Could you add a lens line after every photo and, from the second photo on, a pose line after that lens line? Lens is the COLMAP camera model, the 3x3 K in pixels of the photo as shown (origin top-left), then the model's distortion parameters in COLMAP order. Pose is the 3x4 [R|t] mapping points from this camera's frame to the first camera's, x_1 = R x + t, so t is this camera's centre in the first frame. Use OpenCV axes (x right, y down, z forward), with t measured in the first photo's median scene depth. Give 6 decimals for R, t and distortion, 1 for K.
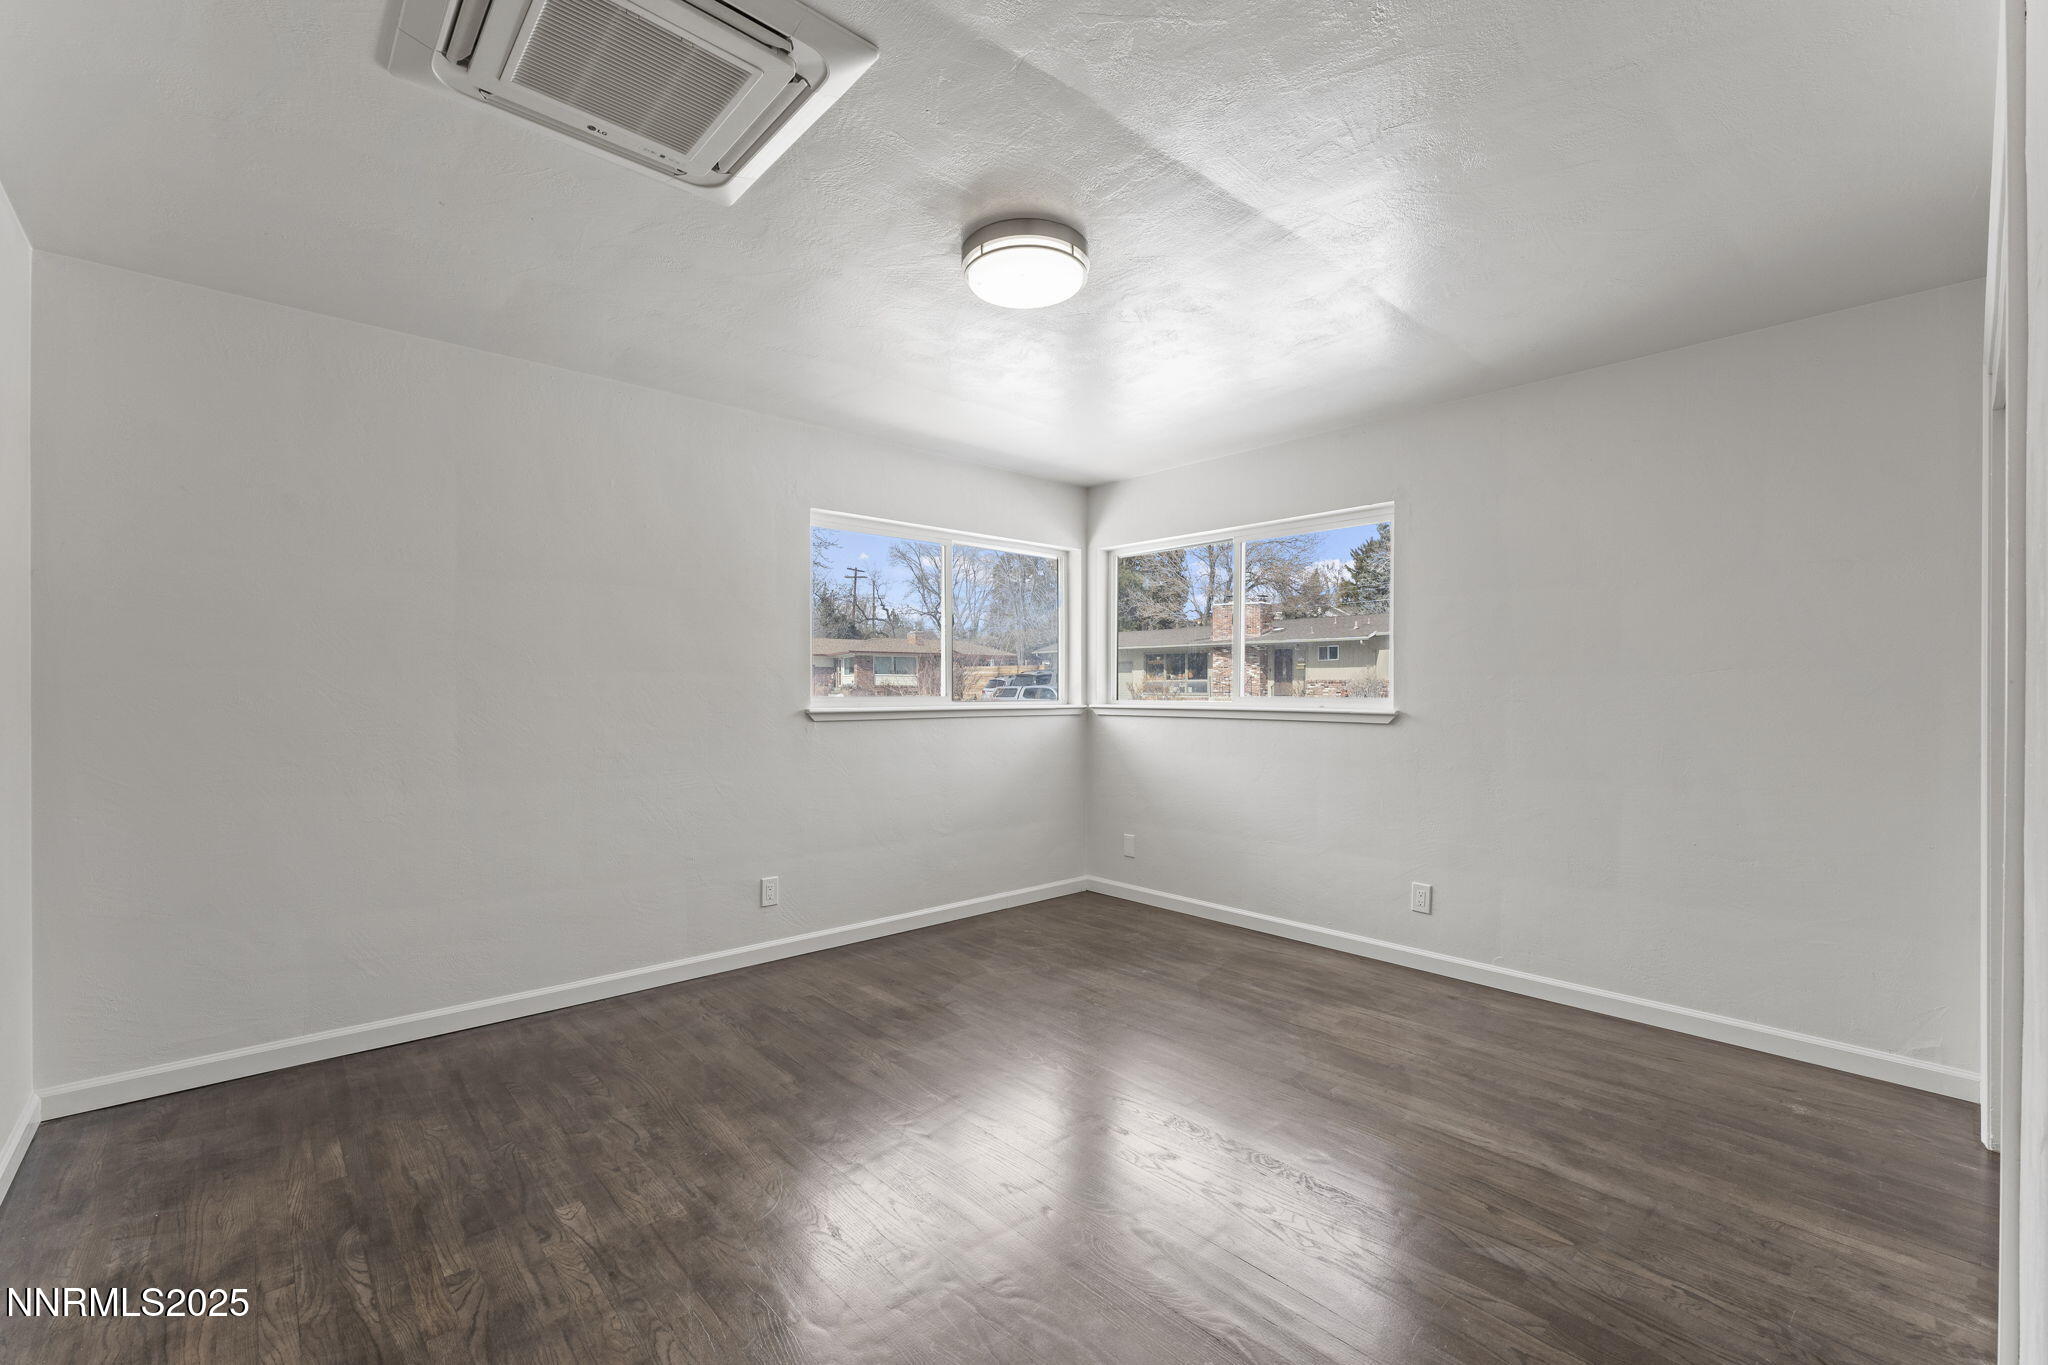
lens RADIAL K [[856.4, 0, 1027.3], [0, 856.4, 696.7], [0, 0, 1]] dist [0.002107, -0.000123]
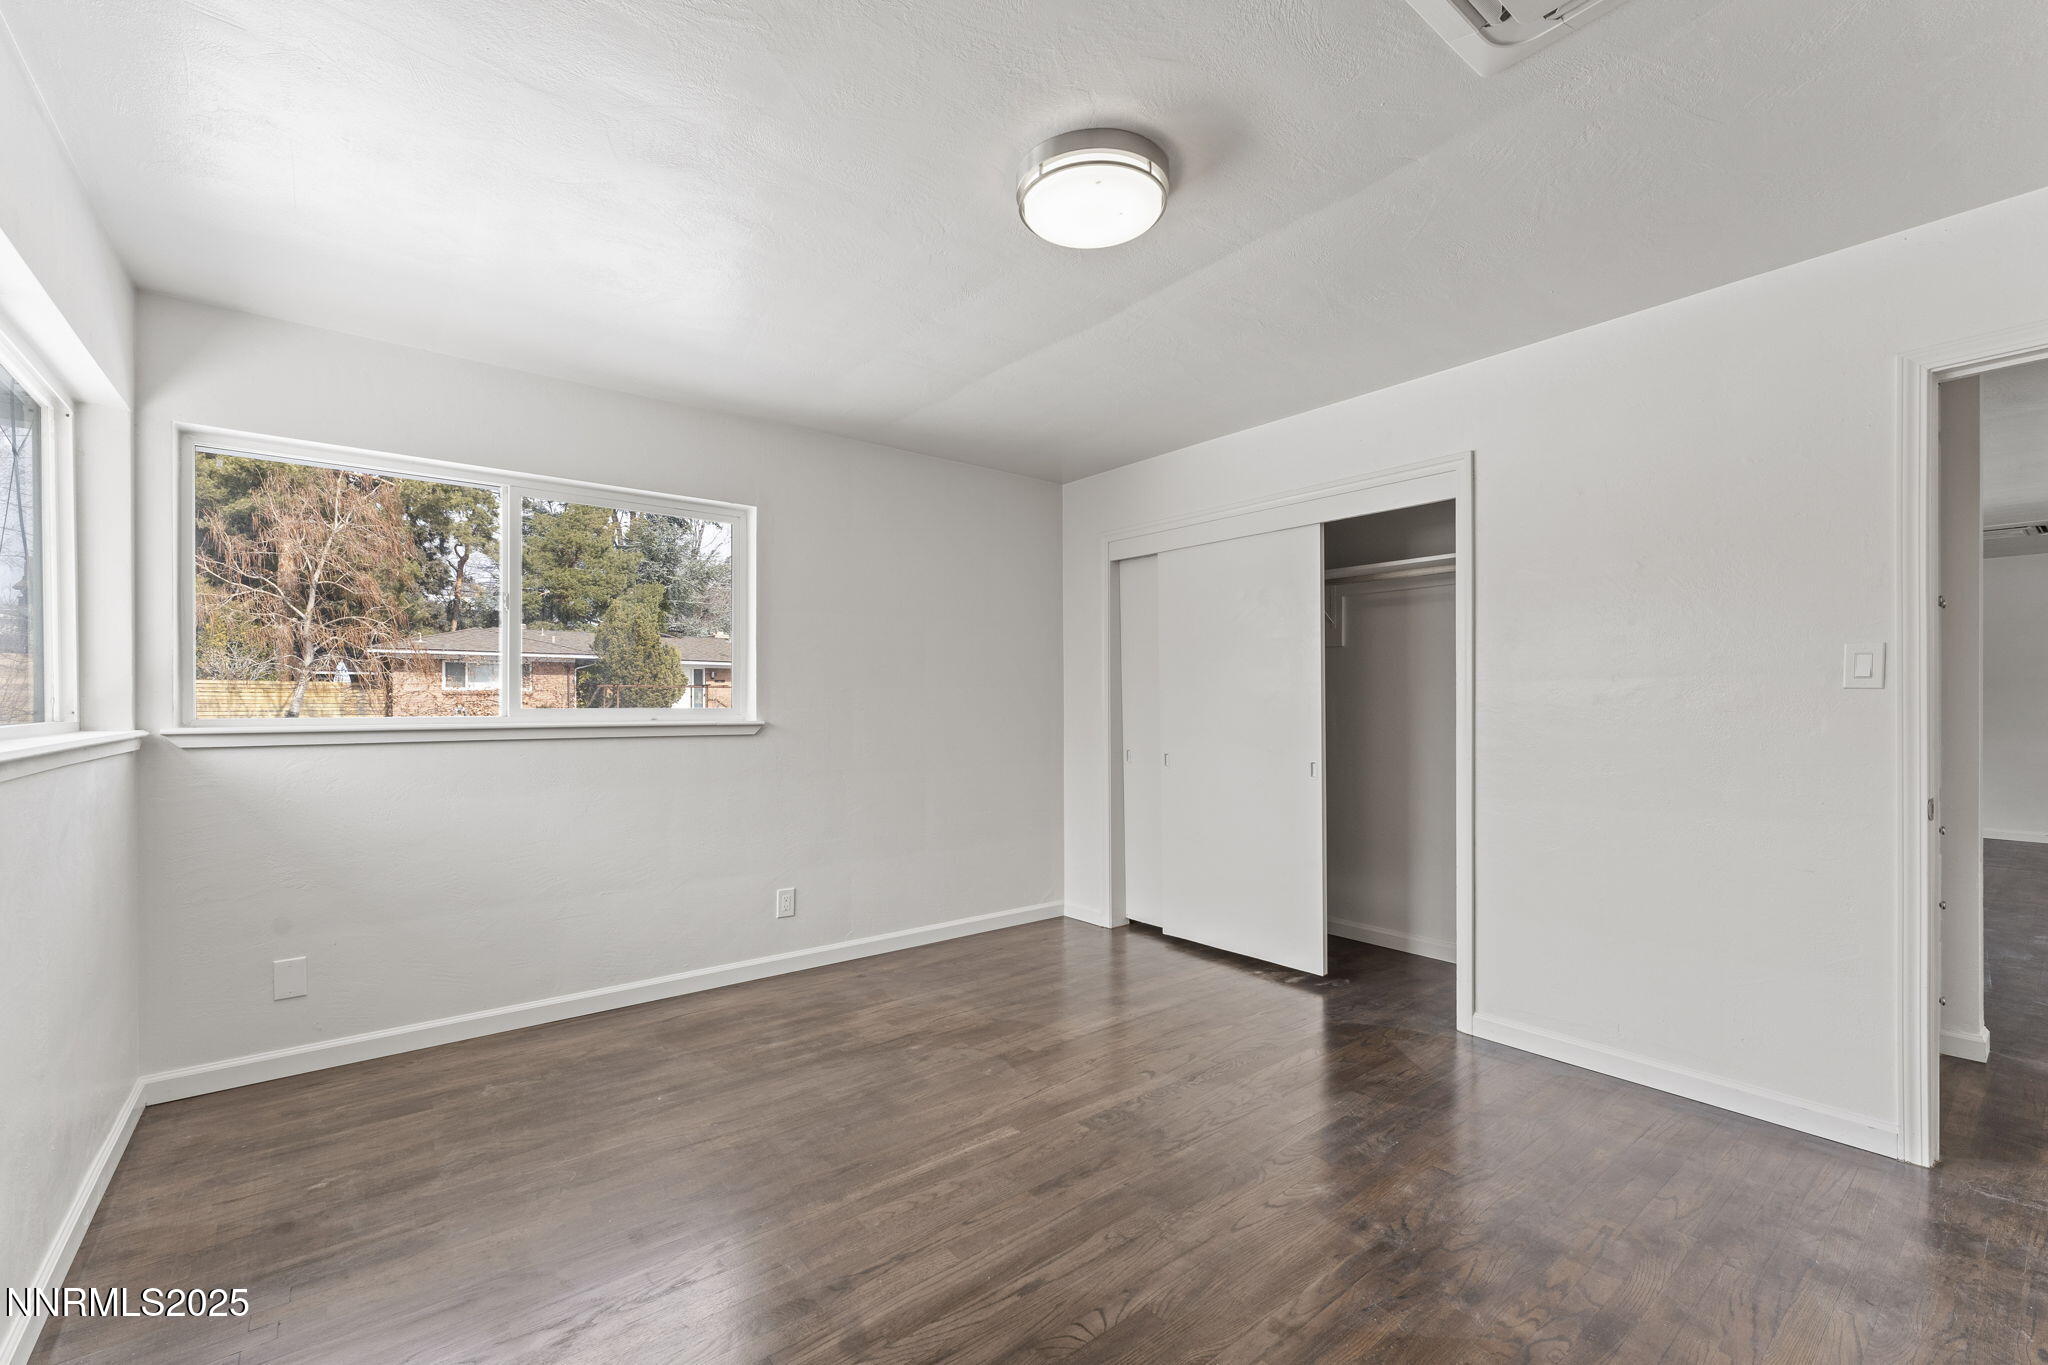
lens RADIAL K [[856.4, 0, 1045.3], [0, 856.4, 699.1], [0, 0, 1]] dist [0.002107, -0.000123]
pose [[0.057313, -0.002896, 0.998352, -0.531166], [0.003986, 0.999988, 0.002671, -0.010018], [-0.998348, 0.003827, 0.057324, 0.614378]]
